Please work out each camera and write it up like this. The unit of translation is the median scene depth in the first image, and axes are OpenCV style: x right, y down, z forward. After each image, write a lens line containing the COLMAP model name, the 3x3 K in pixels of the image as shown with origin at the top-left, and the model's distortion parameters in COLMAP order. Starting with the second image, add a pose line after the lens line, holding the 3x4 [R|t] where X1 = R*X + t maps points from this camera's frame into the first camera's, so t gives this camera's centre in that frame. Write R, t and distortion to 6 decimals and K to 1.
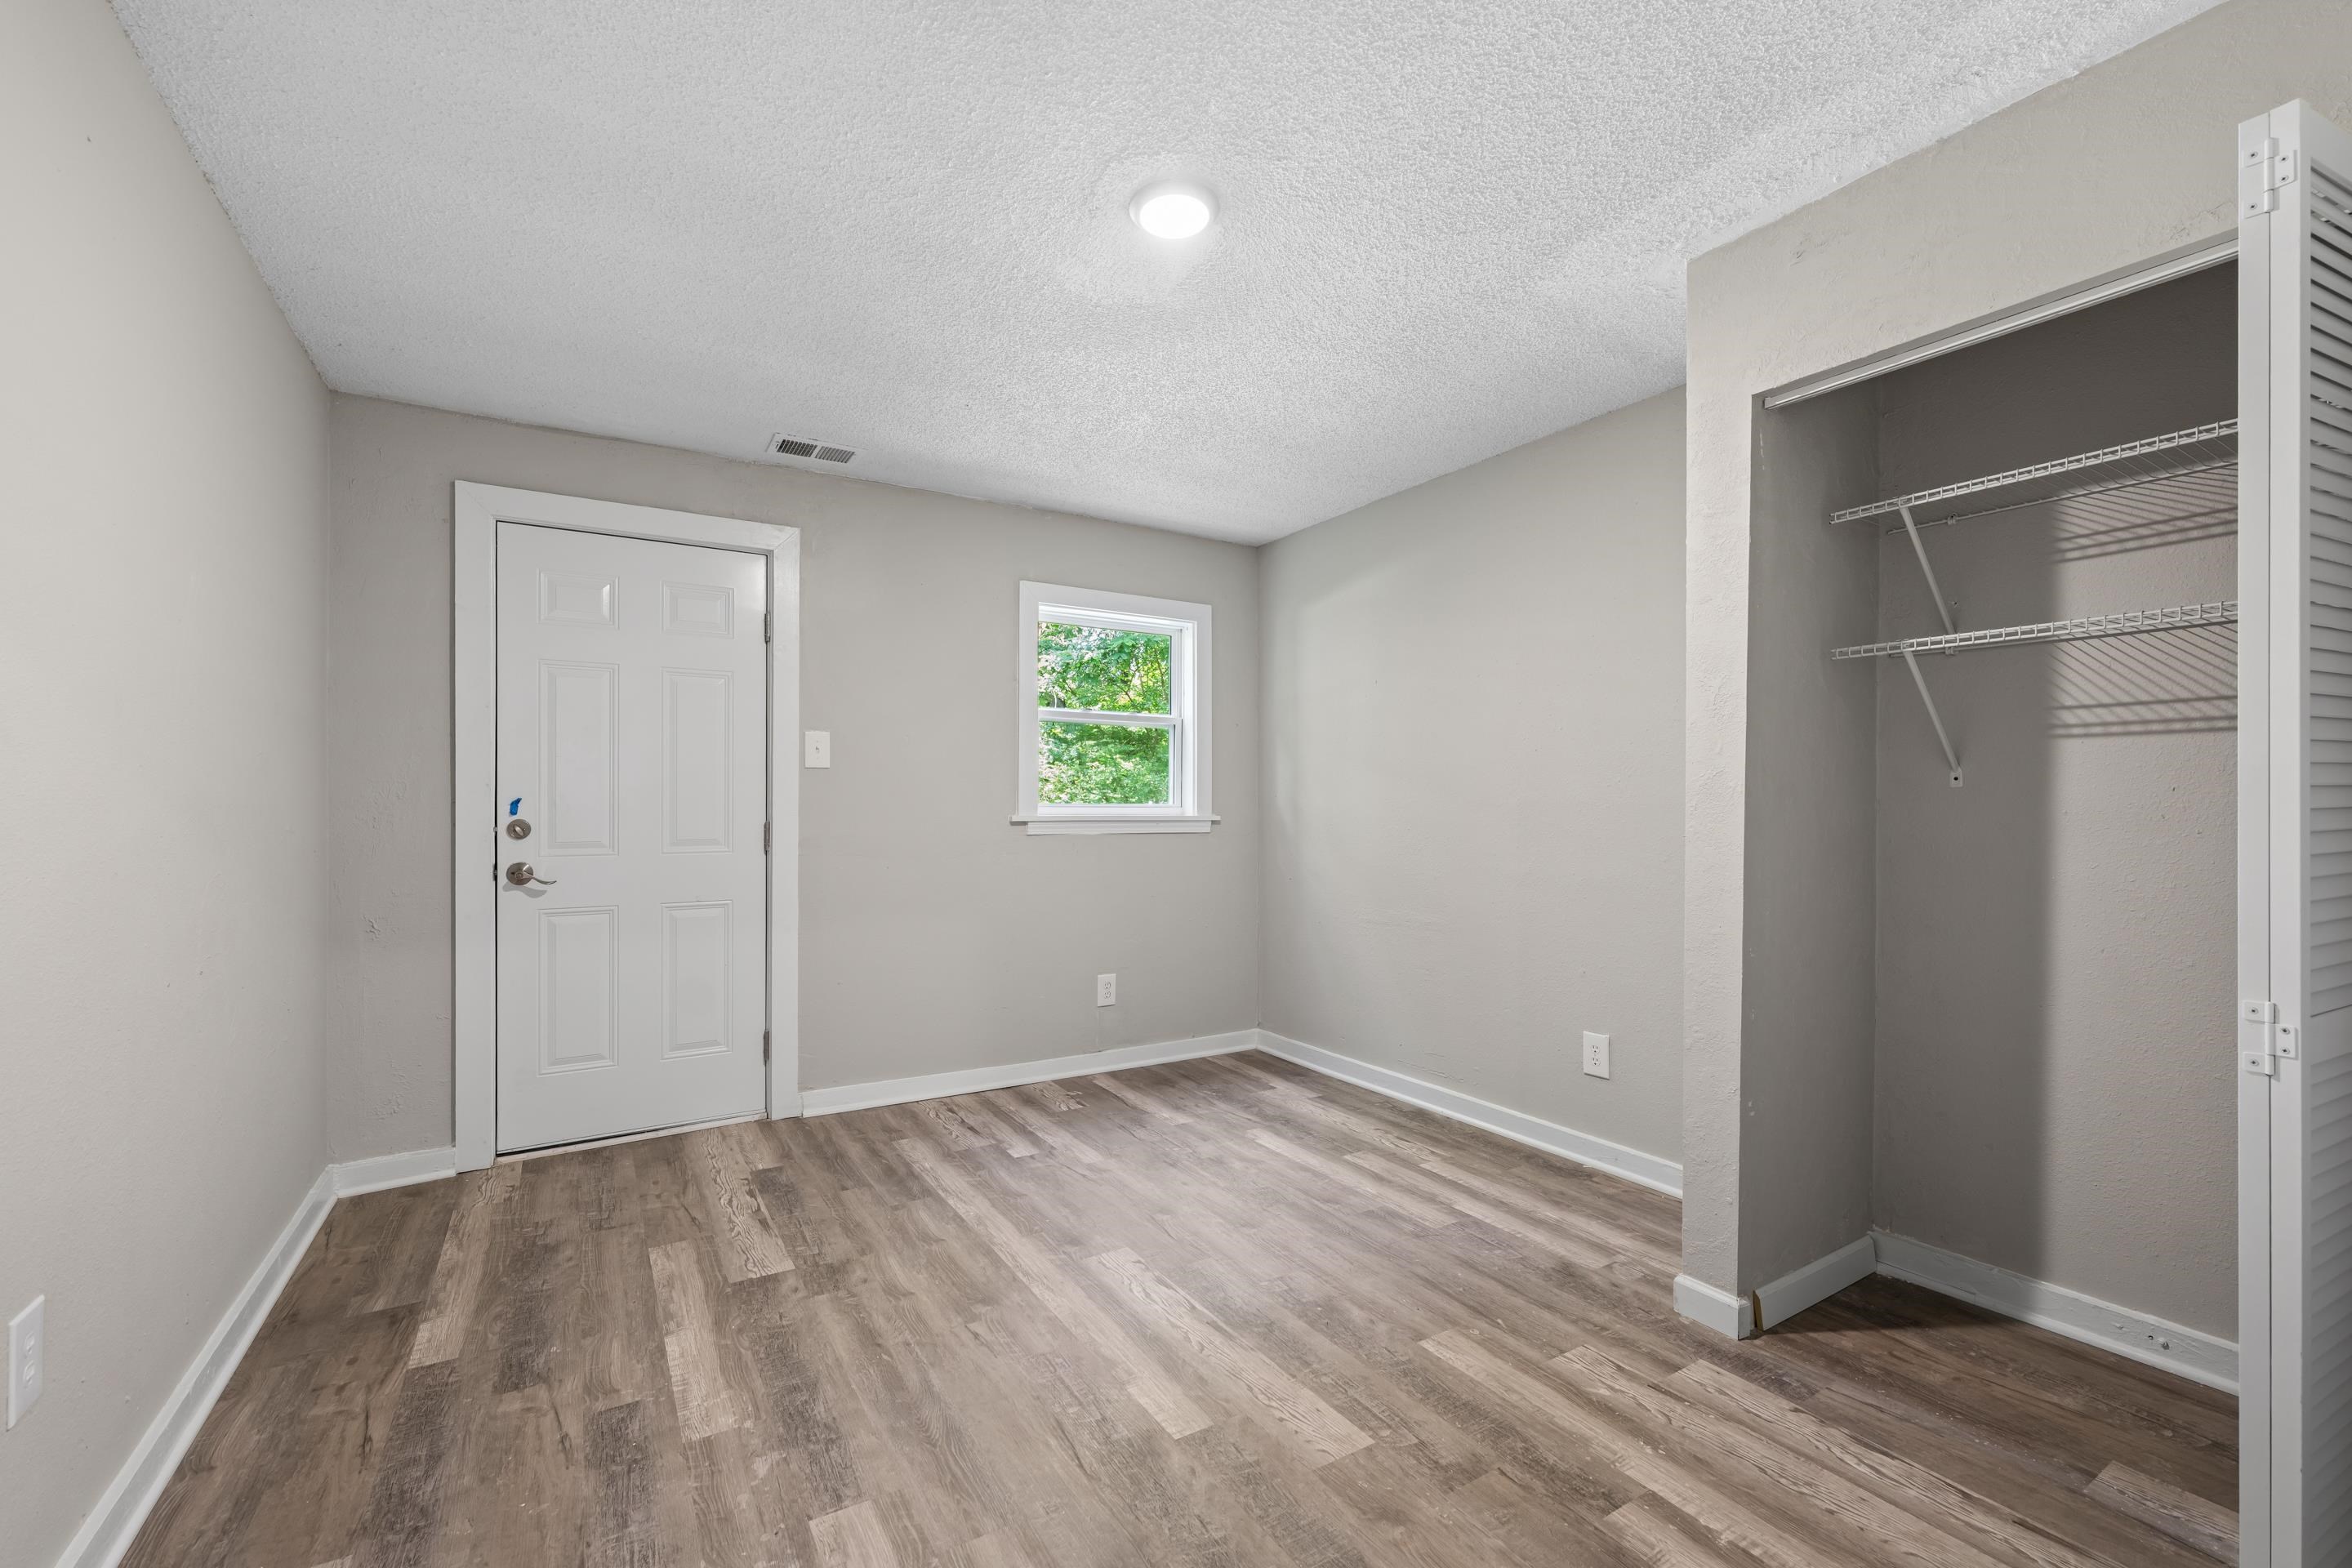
lens RADIAL K [[991.4, 0, 1166.9], [0, 991.4, 794.4], [0, 0, 1]] dist [-0.002337, -0.000013]
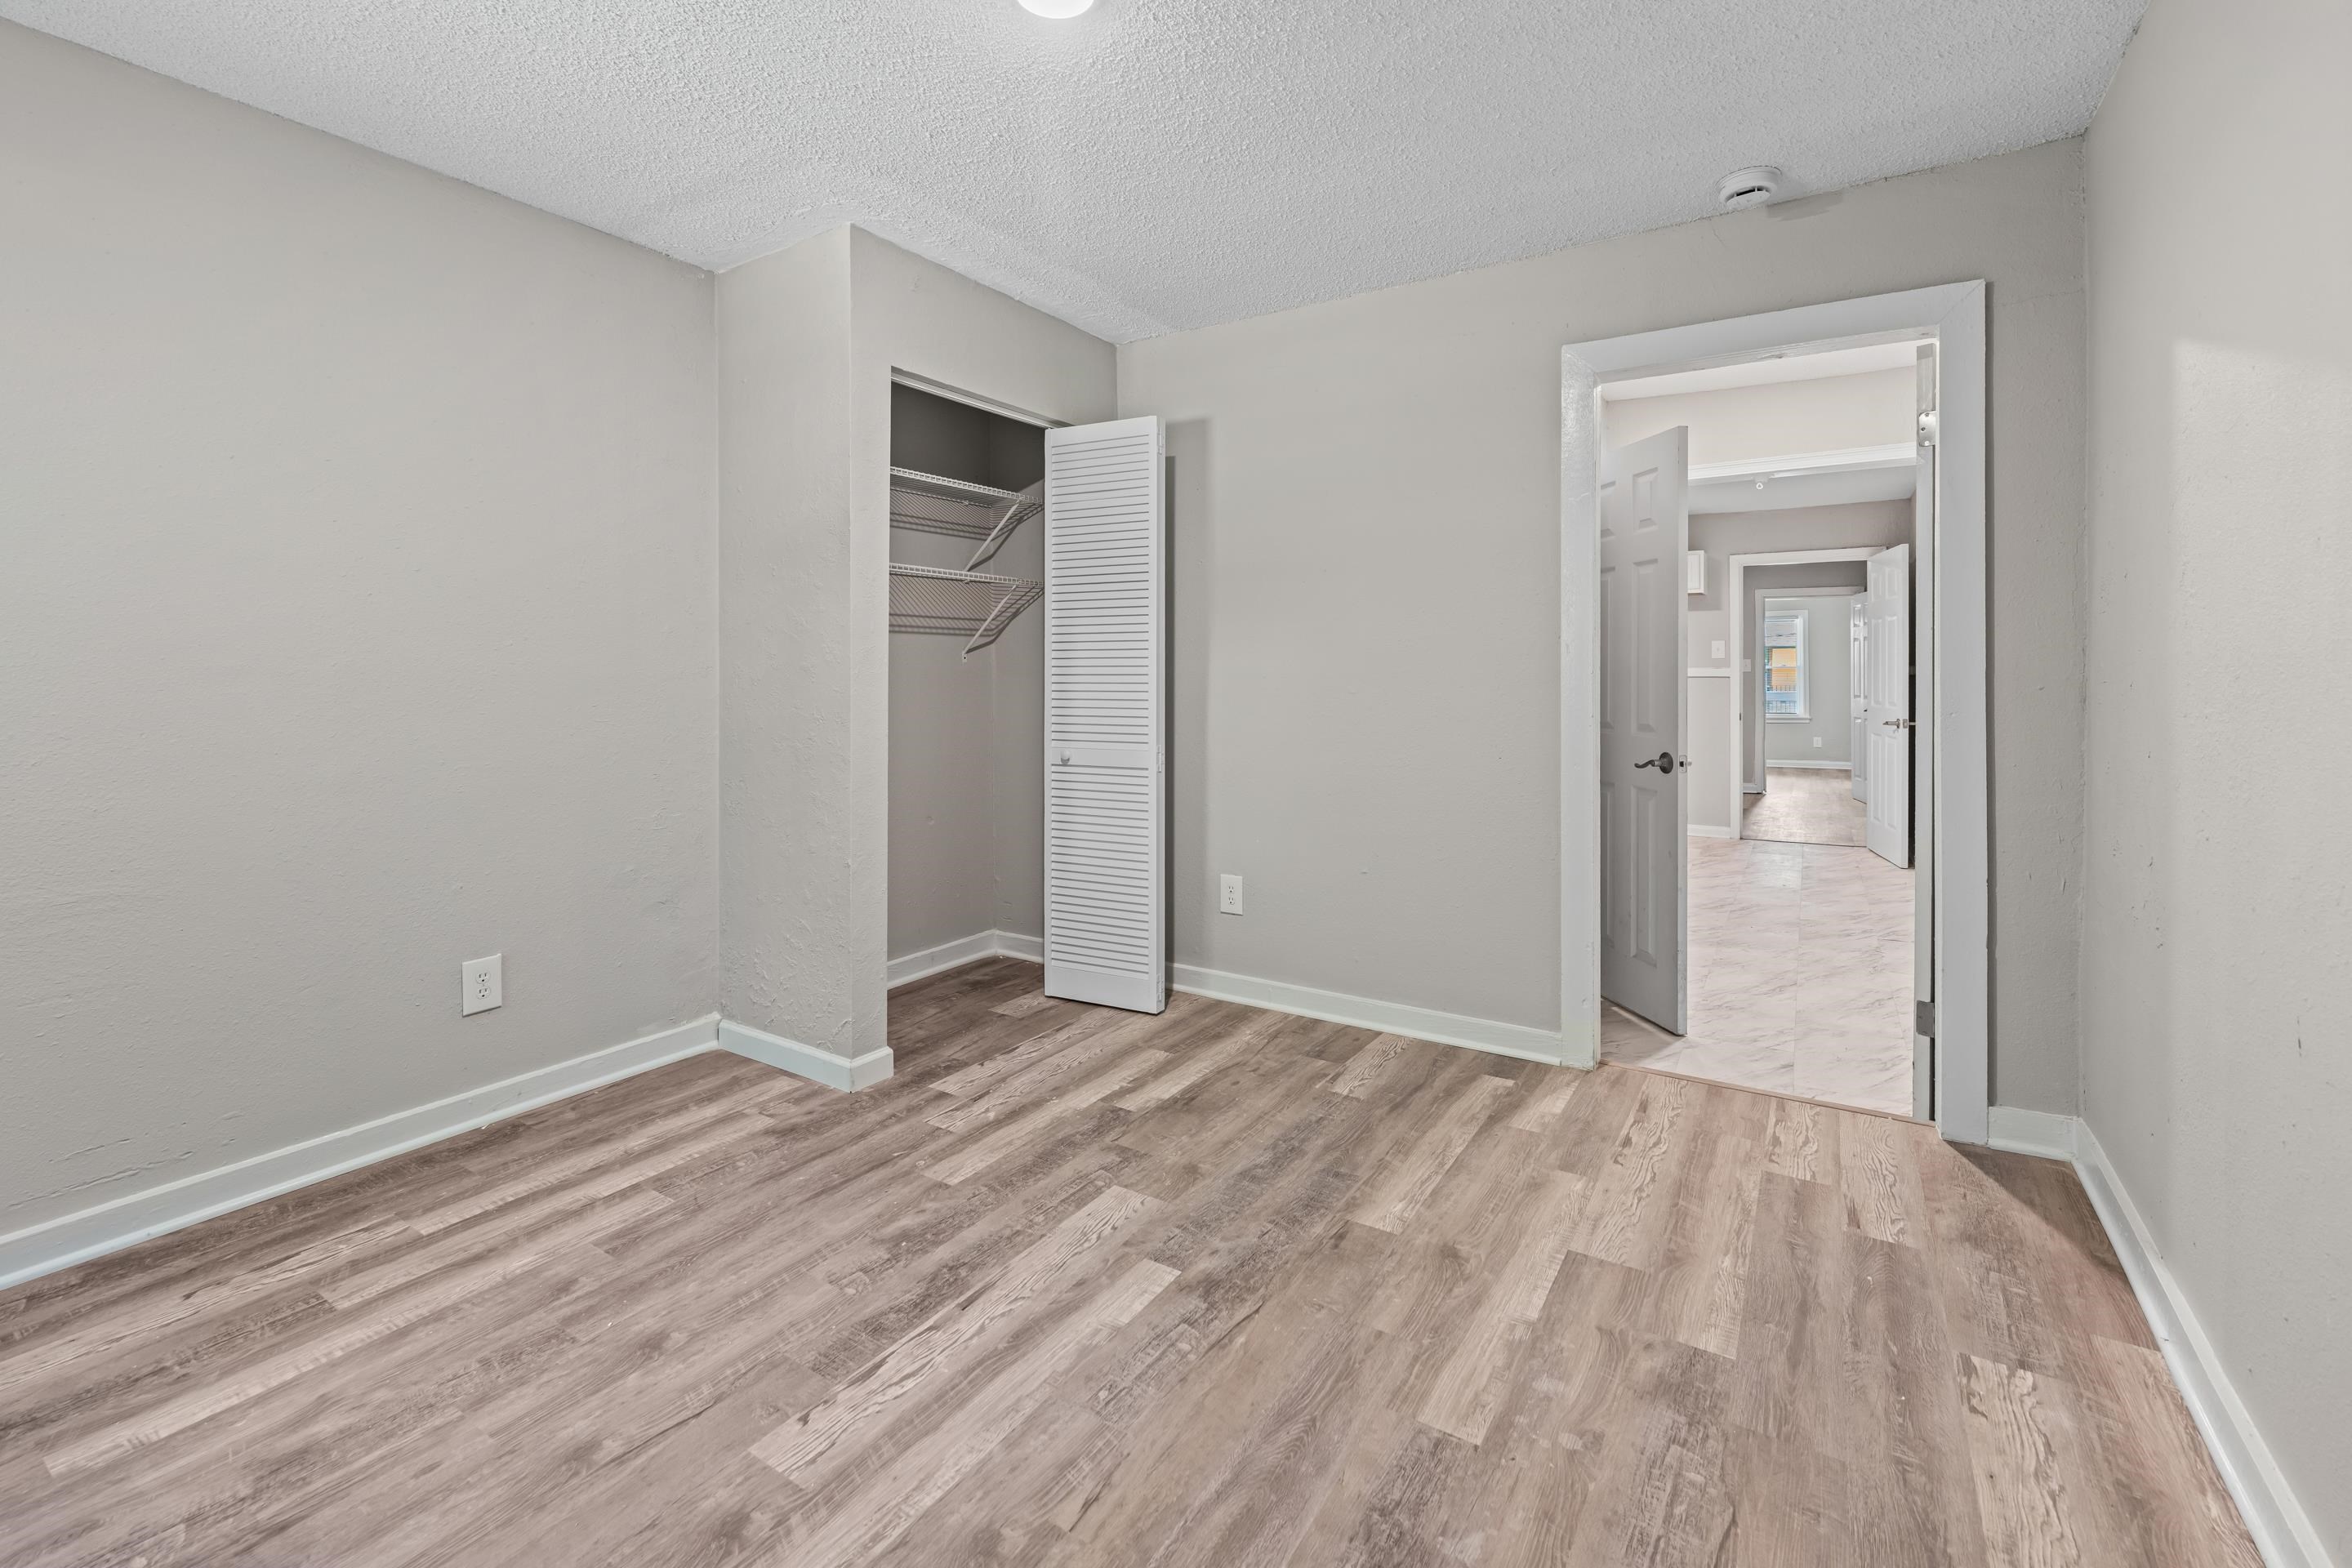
lens RADIAL K [[991.4, 0, 1178.3], [0, 991.4, 785.8], [0, 0, 1]] dist [-0.002337, -0.000013]
pose [[-0.434466, -0.102302, 0.894859, -0.755520], [-0.008899, 0.993968, 0.109311, 0.010581], [-0.900644, 0.039529, -0.432756, 1.221699]]
